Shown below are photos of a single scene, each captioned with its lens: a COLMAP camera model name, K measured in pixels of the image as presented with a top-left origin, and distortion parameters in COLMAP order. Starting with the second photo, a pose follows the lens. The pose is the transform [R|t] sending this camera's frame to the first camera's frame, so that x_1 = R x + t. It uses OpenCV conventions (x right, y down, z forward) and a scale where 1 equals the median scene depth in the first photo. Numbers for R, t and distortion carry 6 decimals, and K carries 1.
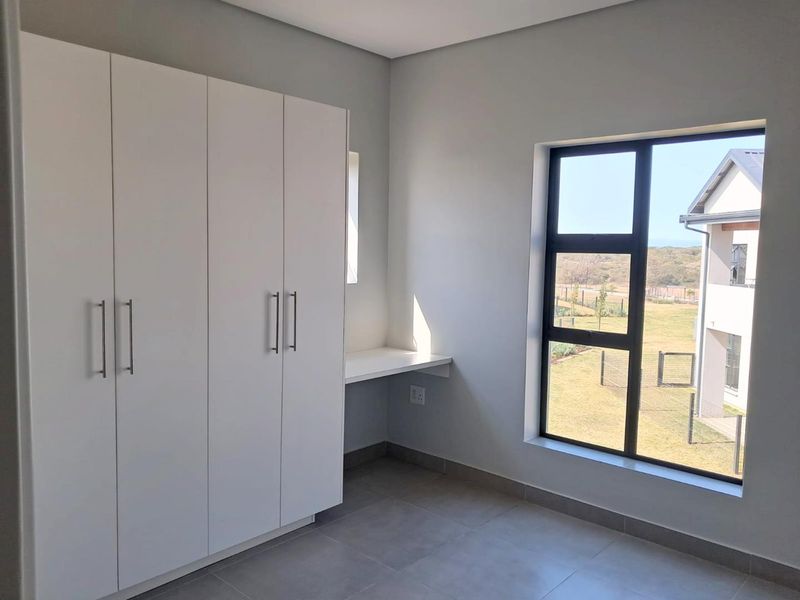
lens RADIAL K [[629.9, 0, 397.5], [0, 629.9, 301.4], [0, 0, 1]] dist [0.034644, -0.031620]
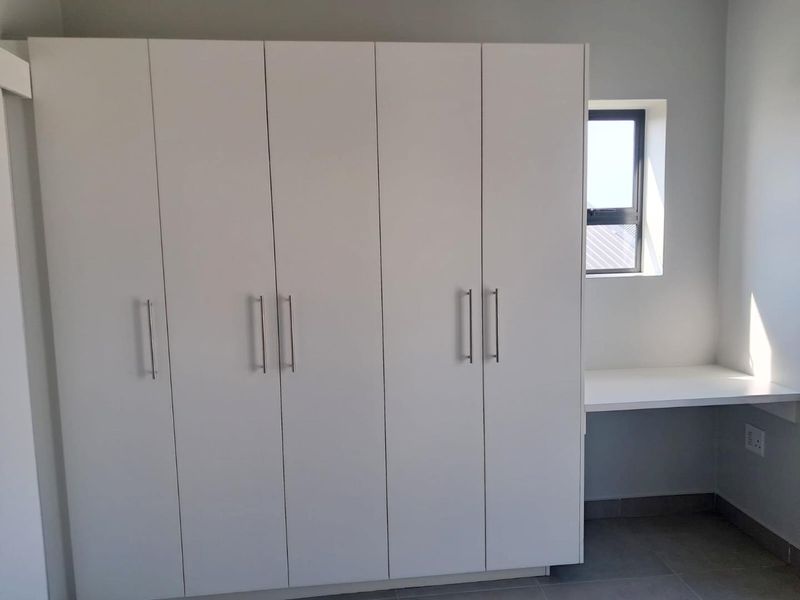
lens RADIAL K [[629.9, 0, 401.6], [0, 629.9, 302.7], [0, 0, 1]] dist [0.034644, -0.031620]
pose [[0.743708, 0.038395, -0.667402, 0.253499], [-0.021352, 0.999204, 0.033690, -0.019859], [0.668164, -0.010805, 0.743936, 0.286415]]
